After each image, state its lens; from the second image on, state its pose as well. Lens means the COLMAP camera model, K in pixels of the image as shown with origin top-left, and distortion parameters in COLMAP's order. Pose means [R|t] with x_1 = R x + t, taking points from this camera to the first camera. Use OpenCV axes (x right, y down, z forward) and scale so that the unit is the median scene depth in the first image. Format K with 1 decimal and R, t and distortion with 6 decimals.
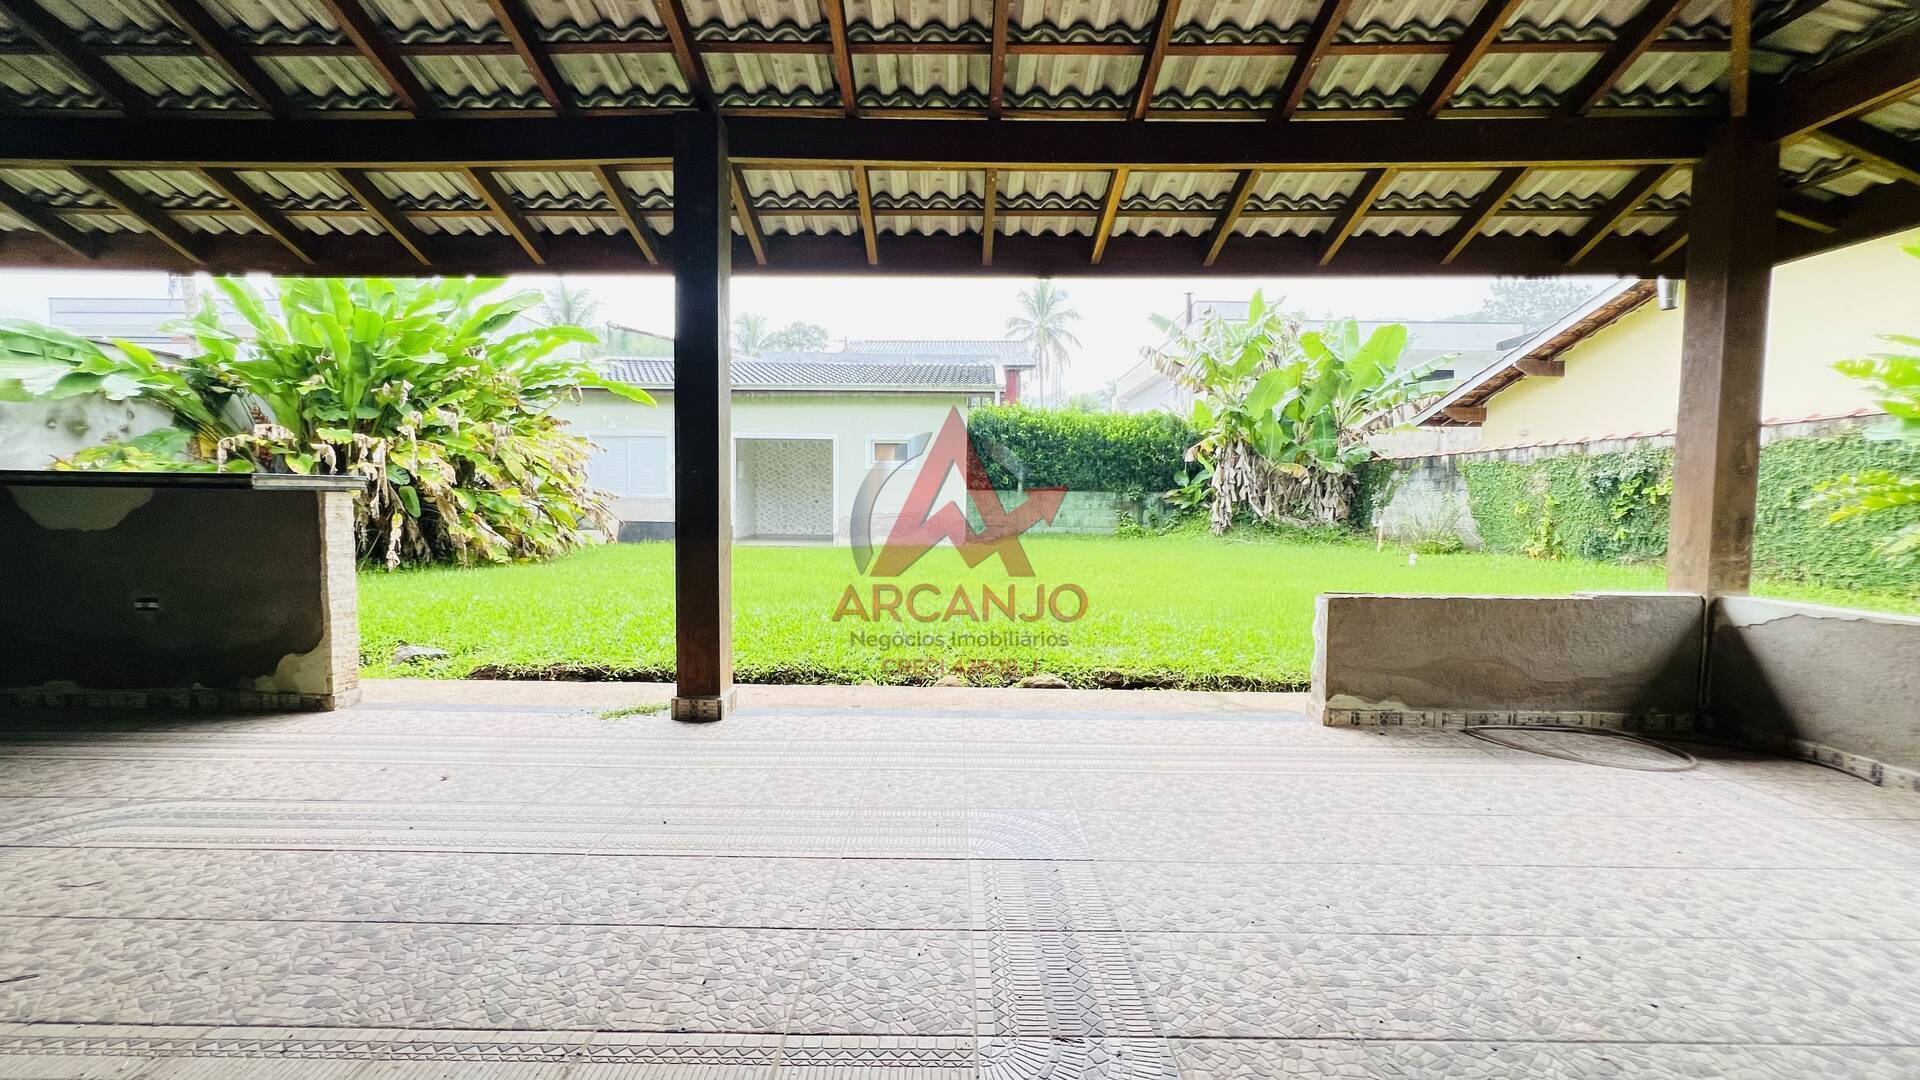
lens RADIAL K [[767.4, 0, 958.9], [0, 767.4, 545.1], [0, 0, 1]] dist [-0.004613, 0.001112]
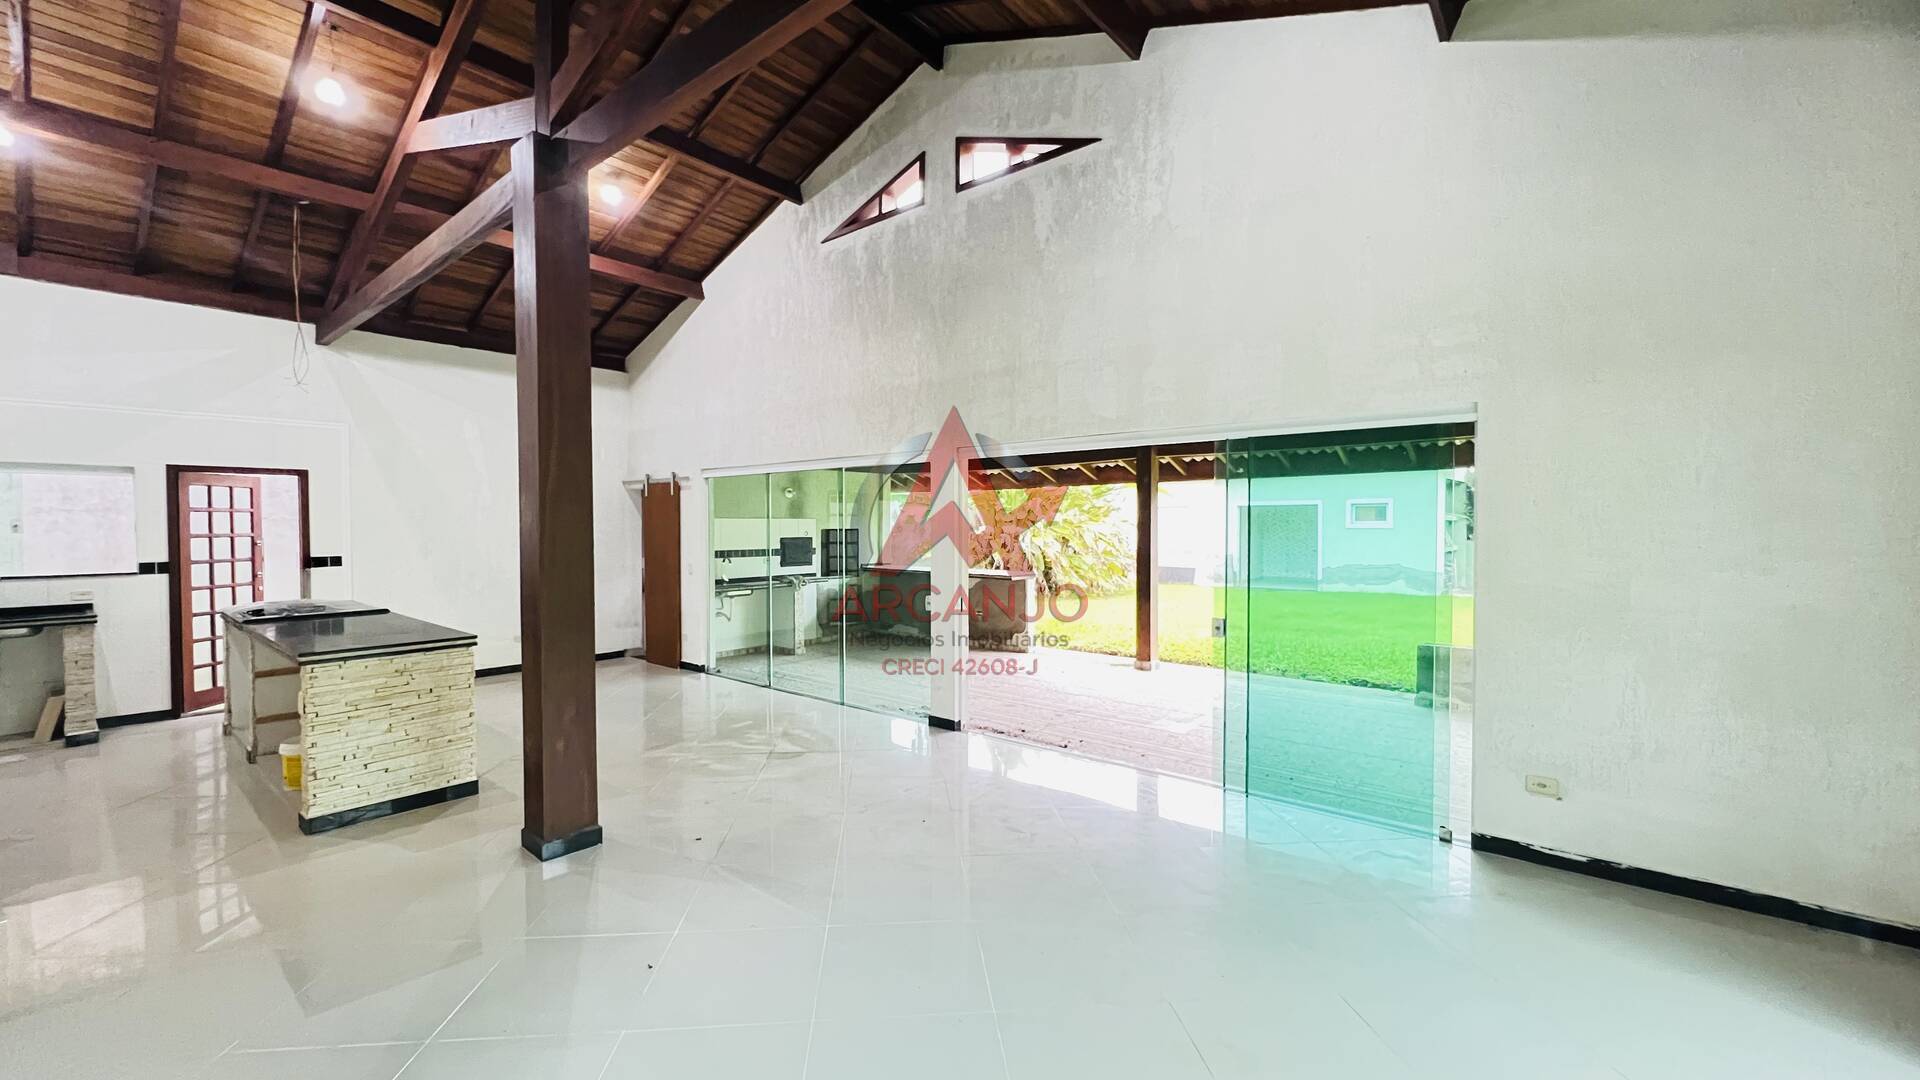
lens RADIAL K [[776.5, 0, 940.5], [0, 776.5, 540.9], [0, 0, 1]] dist [-0.009352, -0.000561]
pose [[0.750505, 0.001170, -0.660864, 0.238078], [-0.025122, 0.999326, -0.026760, -0.034342], [0.660387, 0.036686, 0.750029, -0.392222]]
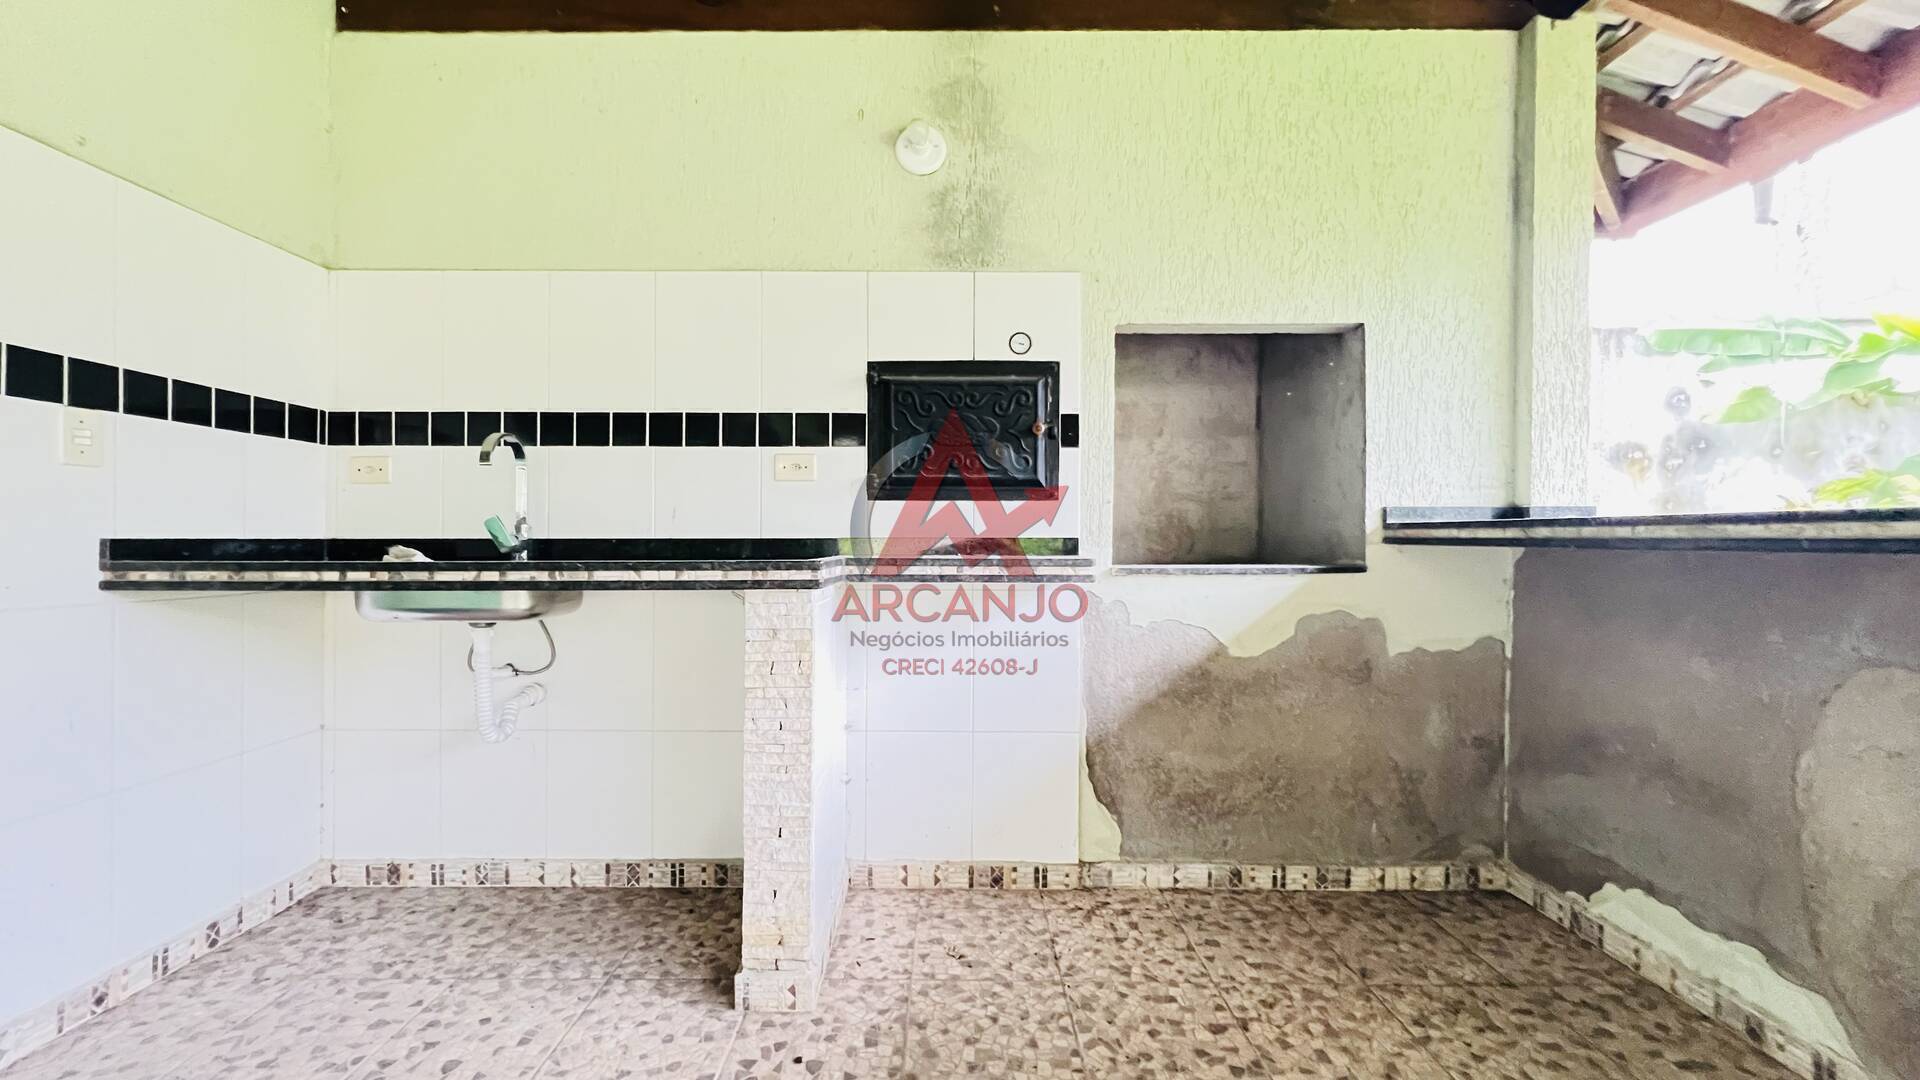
lens RADIAL K [[767.4, 0, 970.4], [0, 767.4, 537.5], [0, 0, 1]] dist [-0.004613, 0.001112]
pose [[0.013785, -0.011780, -0.999836, -0.266882], [-0.059436, 0.998153, -0.012580, -0.015049], [0.998137, 0.059600, 0.013059, 0.140066]]
